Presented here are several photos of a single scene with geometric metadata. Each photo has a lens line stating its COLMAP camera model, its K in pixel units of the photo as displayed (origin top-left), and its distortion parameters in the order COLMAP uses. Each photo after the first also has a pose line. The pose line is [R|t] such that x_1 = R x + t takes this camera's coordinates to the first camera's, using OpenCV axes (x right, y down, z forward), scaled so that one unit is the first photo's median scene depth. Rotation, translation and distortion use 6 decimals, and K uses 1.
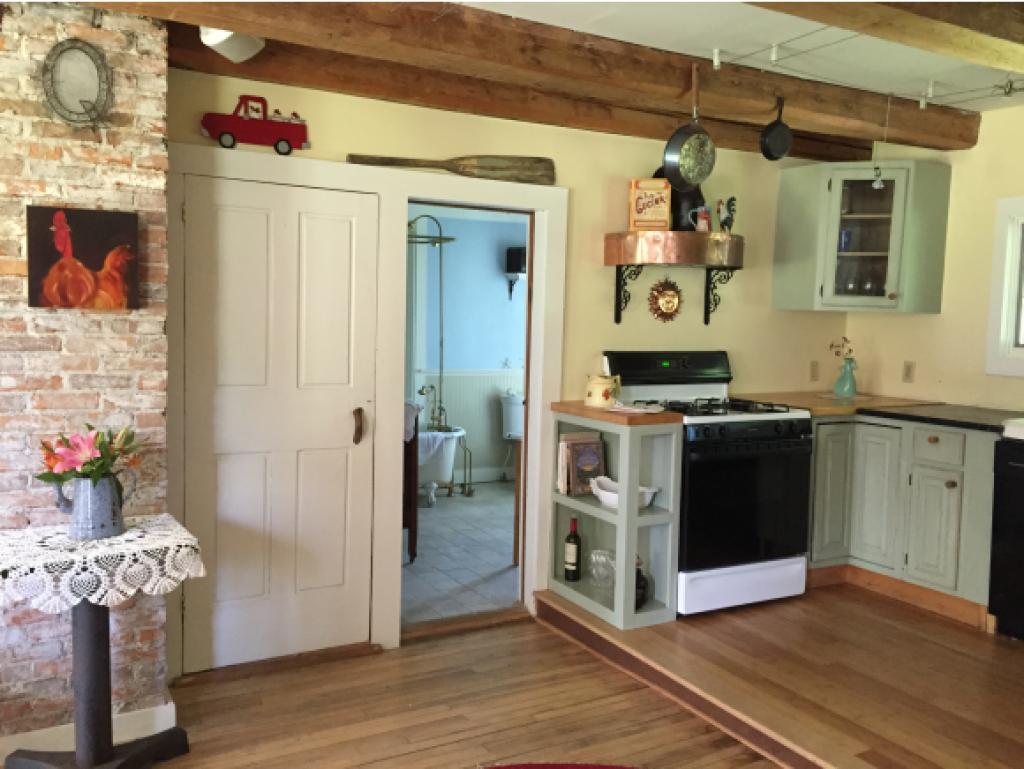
lens RADIAL K [[872.6, 0, 511.4], [0, 872.6, 381.7], [0, 0, 1]] dist [0.043442, -0.035416]
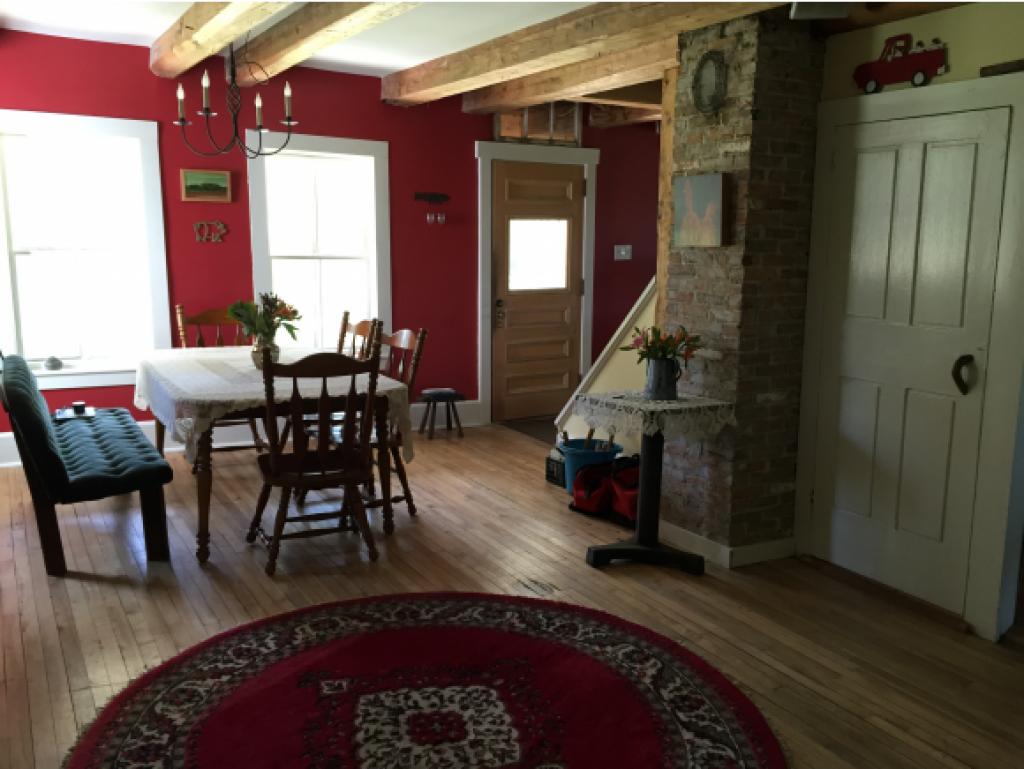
lens RADIAL K [[872.6, 0, 511.2], [0, 872.6, 385.3], [0, 0, 1]] dist [0.043442, -0.035416]
pose [[0.016552, 0.149532, -0.988618, 0.910156], [-0.085577, 0.985338, 0.147603, -0.041908], [0.996194, 0.082160, 0.029105, 0.648050]]
